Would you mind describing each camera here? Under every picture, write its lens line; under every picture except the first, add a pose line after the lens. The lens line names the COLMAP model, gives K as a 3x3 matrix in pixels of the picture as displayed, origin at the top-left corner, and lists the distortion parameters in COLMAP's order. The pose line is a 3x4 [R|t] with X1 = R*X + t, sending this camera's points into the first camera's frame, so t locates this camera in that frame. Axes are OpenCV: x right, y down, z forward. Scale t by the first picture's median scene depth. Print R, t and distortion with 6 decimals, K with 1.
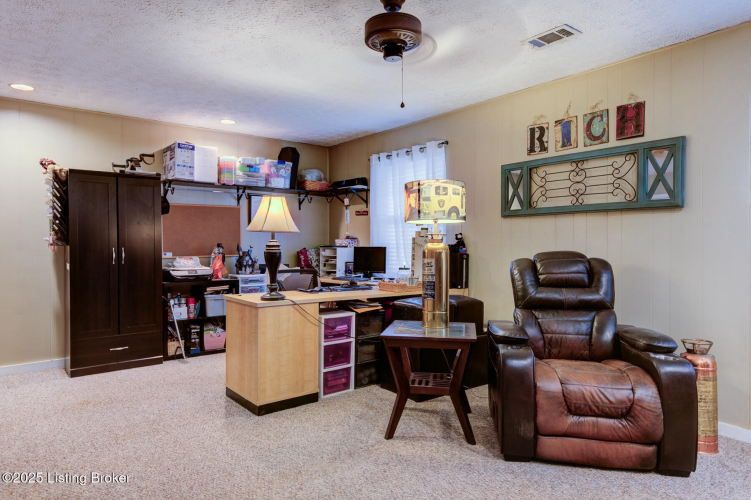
lens RADIAL K [[482.6, 0, 379.1], [0, 482.6, 247.0], [0, 0, 1]] dist [0.018254, -0.001527]
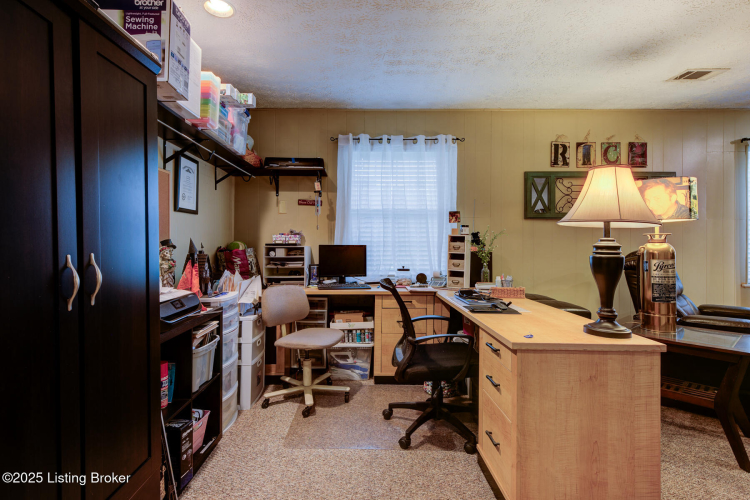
lens RADIAL K [[369.9, 0, 356.2], [0, 369.9, 239.0], [0, 0, 1]] dist [0.006665, 0.000366]
pose [[0.626967, 0.008901, 0.778995, -0.702725], [-0.003195, 0.999956, -0.008854, -0.007086], [-0.779040, 0.003063, 0.626967, 0.839002]]
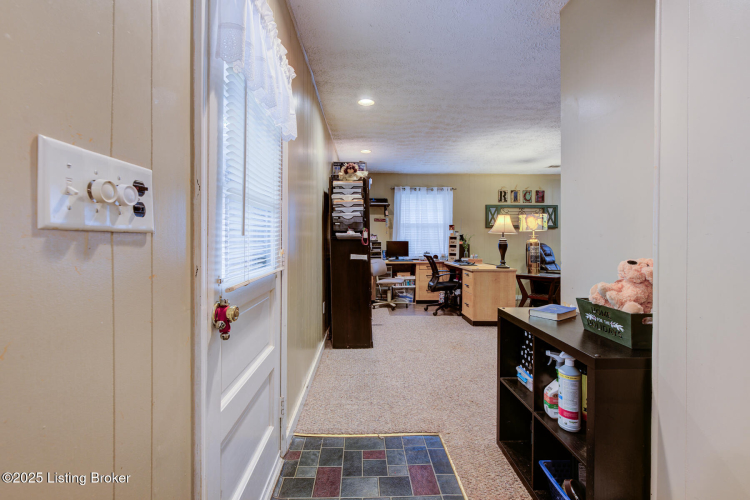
lens RADIAL K [[335.0, 0, 367.4], [0, 335.0, 241.8], [0, 0, 1]] dist [0.002256, -0.000765]
pose [[0.600549, -0.000589, 0.799588, -1.436318], [-0.000428, 0.999999, 0.001057, 0.001731], [-0.799588, -0.000977, 0.600548, 0.550833]]
